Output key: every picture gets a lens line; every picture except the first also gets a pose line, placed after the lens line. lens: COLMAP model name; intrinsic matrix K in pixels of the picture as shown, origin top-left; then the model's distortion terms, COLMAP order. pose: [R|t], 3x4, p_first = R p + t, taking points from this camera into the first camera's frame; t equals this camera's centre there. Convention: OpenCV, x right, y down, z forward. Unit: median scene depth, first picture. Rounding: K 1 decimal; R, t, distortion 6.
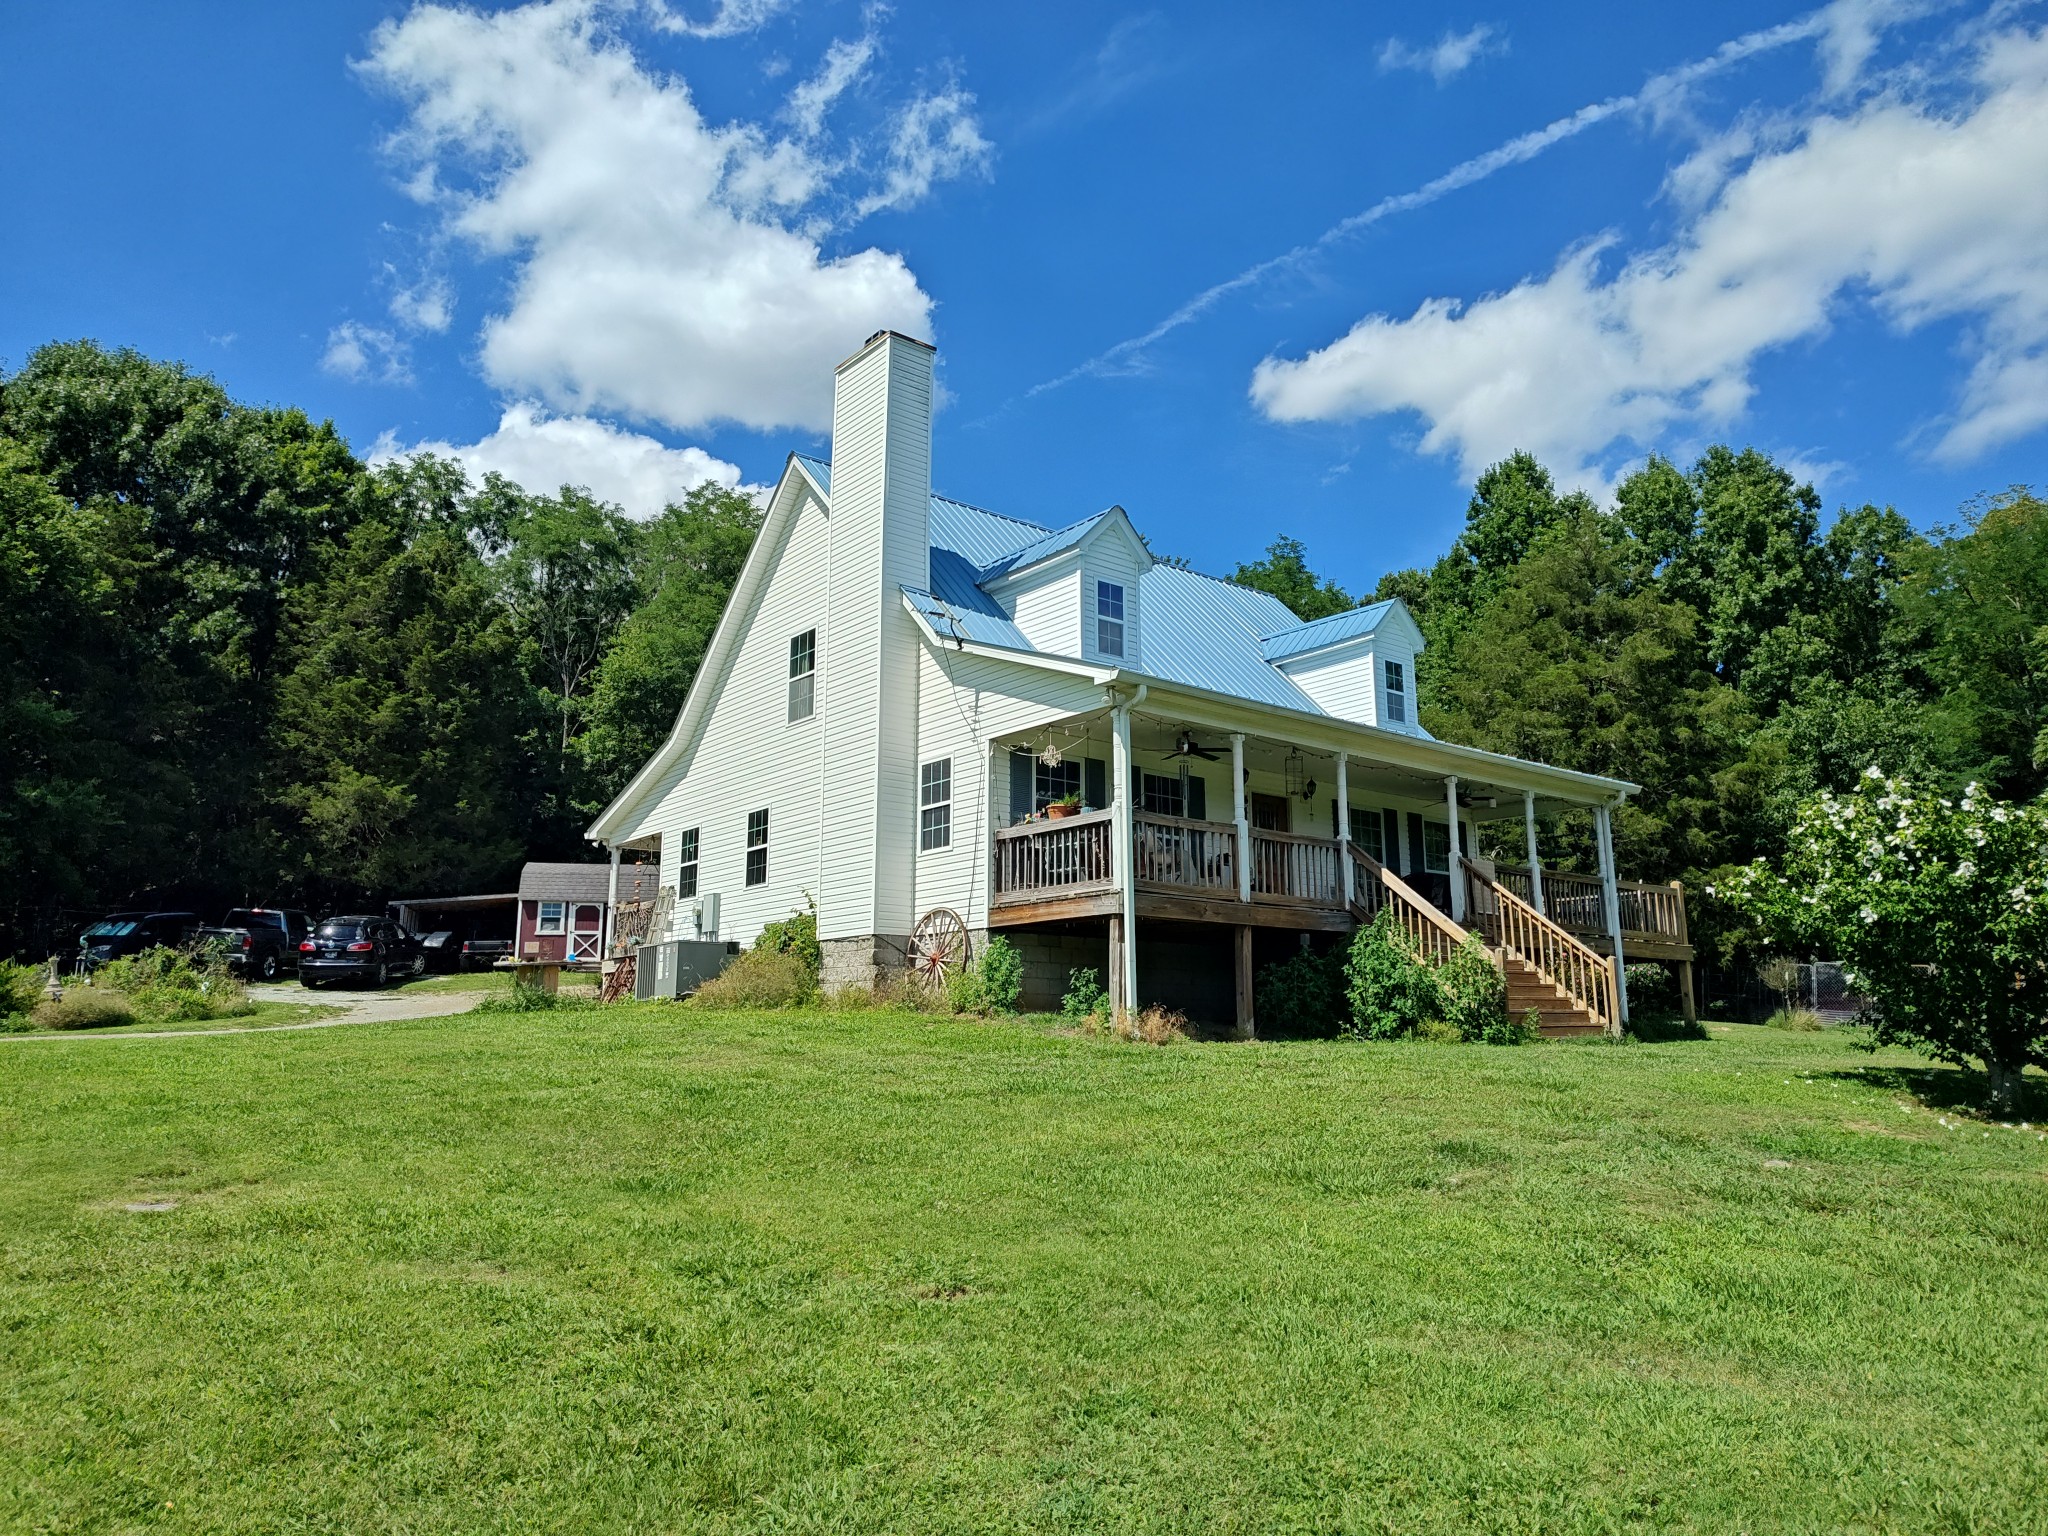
lens RADIAL K [[1427.7, 0, 1024.0], [0, 1427.7, 768.0], [0, 0, 1]] dist [0.036644, -0.080235]
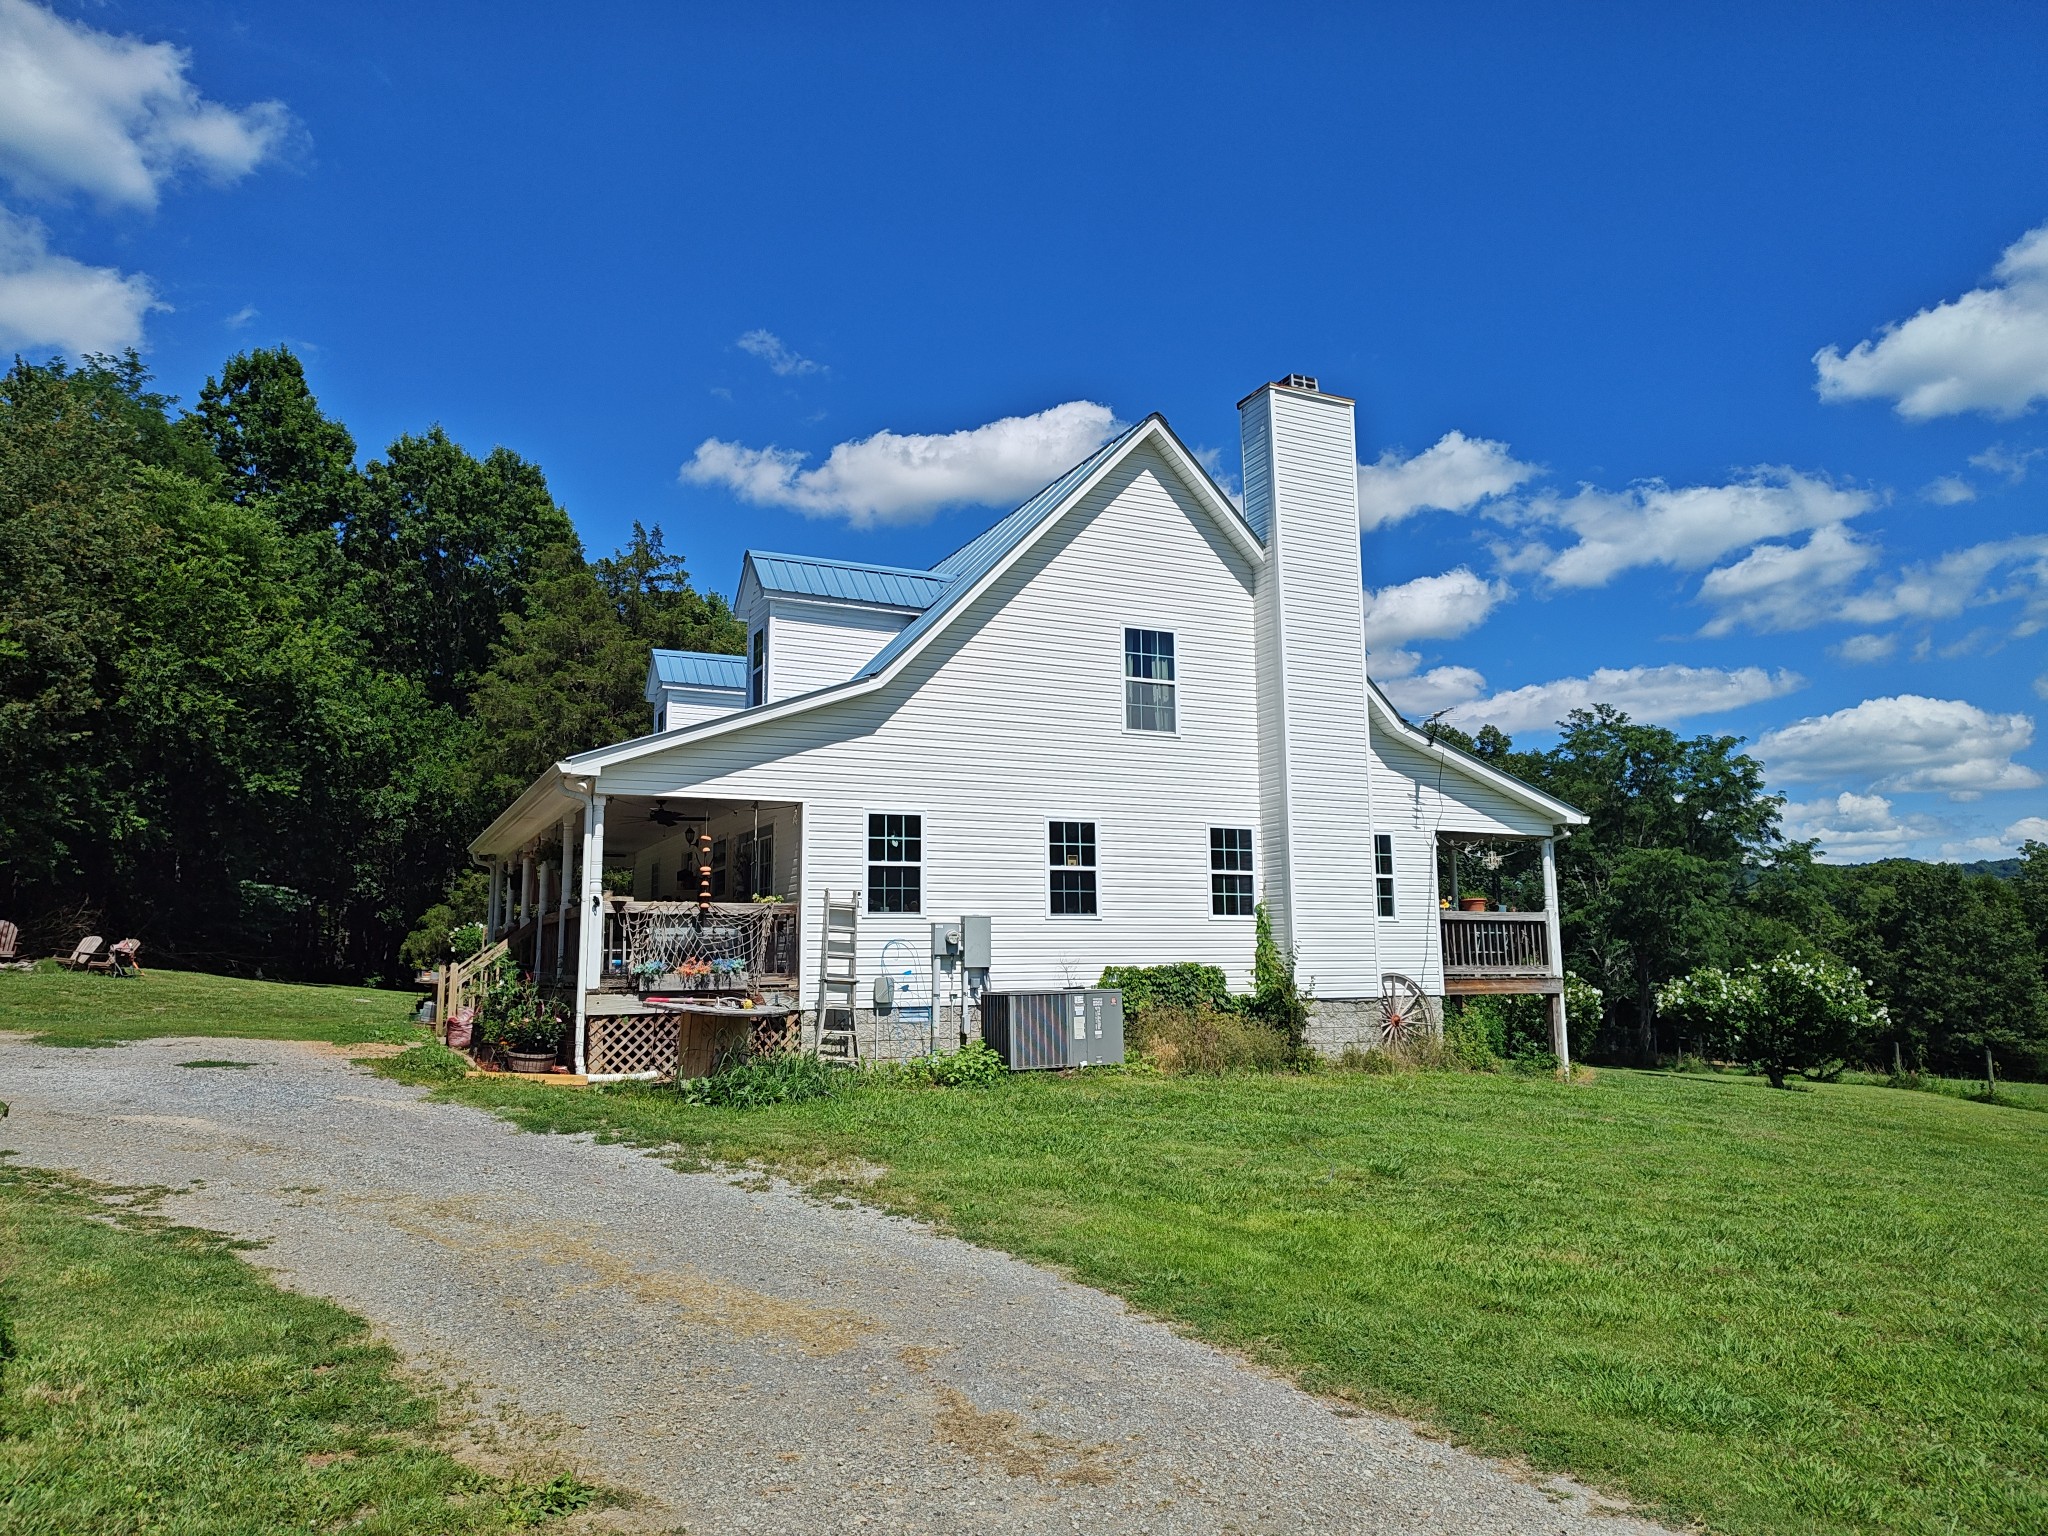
lens RADIAL K [[1427.7, 0, 1024.0], [0, 1427.7, 768.0], [0, 0, 1]] dist [0.036644, -0.080235]
pose [[0.207540, 0.137465, 0.968520, -1.195944], [-0.183591, 0.977958, -0.099464, 0.104383], [-0.960844, -0.157169, 0.228202, 1.041481]]
